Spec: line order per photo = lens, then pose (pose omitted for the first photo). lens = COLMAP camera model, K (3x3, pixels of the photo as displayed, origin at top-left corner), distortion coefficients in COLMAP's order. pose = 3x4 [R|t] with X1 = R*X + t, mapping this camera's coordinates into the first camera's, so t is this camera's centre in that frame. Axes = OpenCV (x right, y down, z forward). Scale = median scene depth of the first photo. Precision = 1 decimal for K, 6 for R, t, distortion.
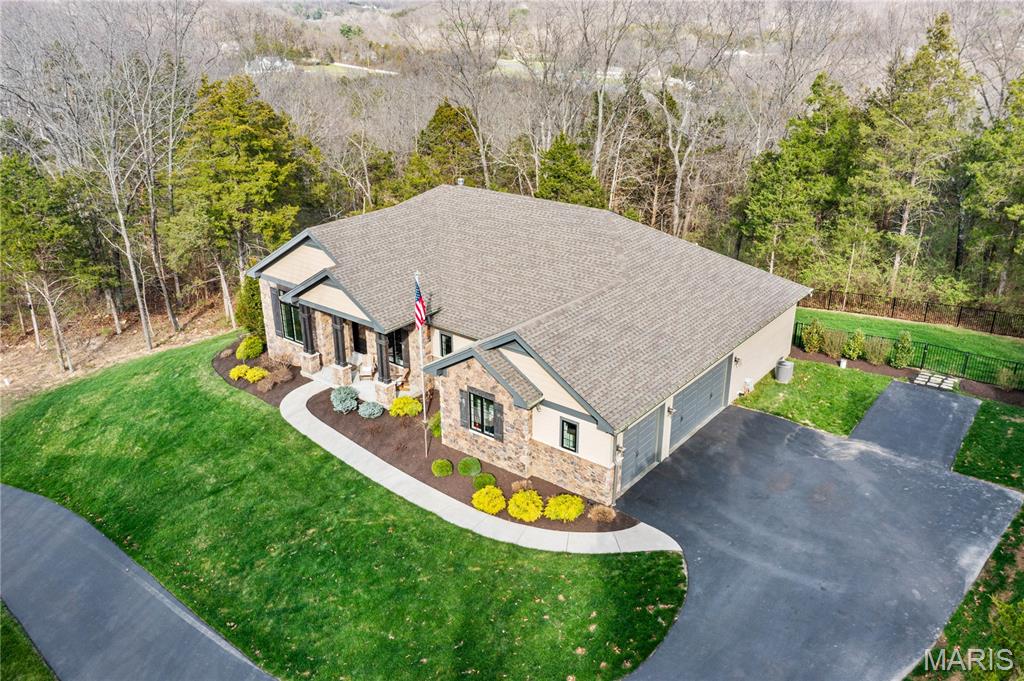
lens RADIAL K [[811.1, 0, 512.0], [0, 811.1, 340.5], [0, 0, 1]] dist [0.006168, 0.003111]
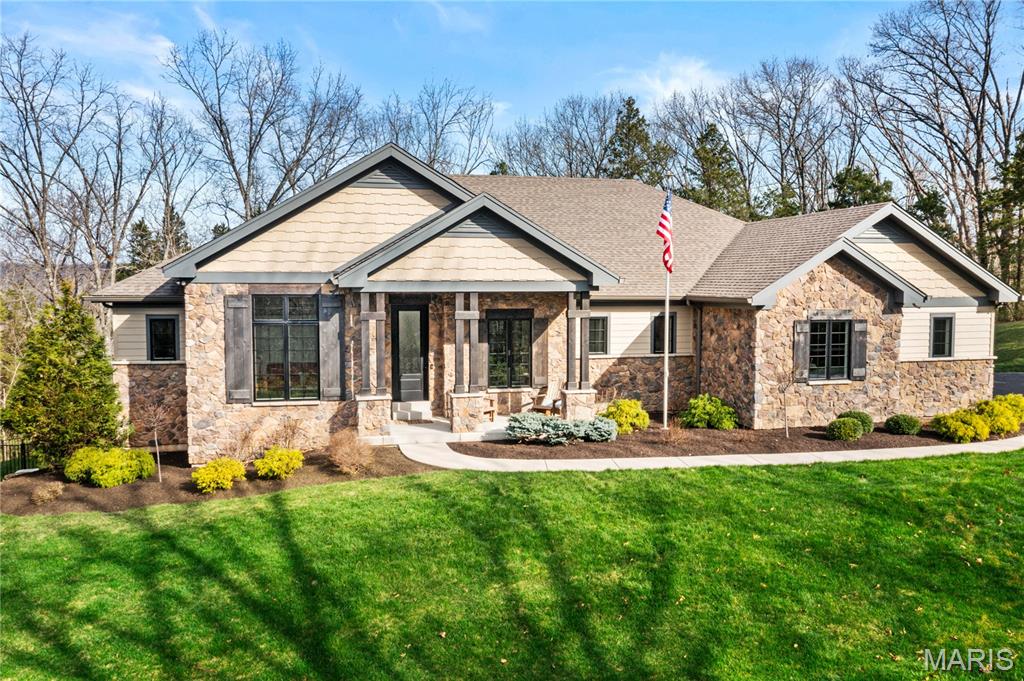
lens RADIAL K [[821.4, 0, 512.0], [0, 821.4, 340.5], [0, 0, 1]] dist [-0.009444, -0.003363]
pose [[0.601407, -0.039617, 0.797960, -0.739471], [0.302251, 0.935821, -0.181339, 0.124812], [-0.739563, 0.350243, 0.574784, 0.761607]]
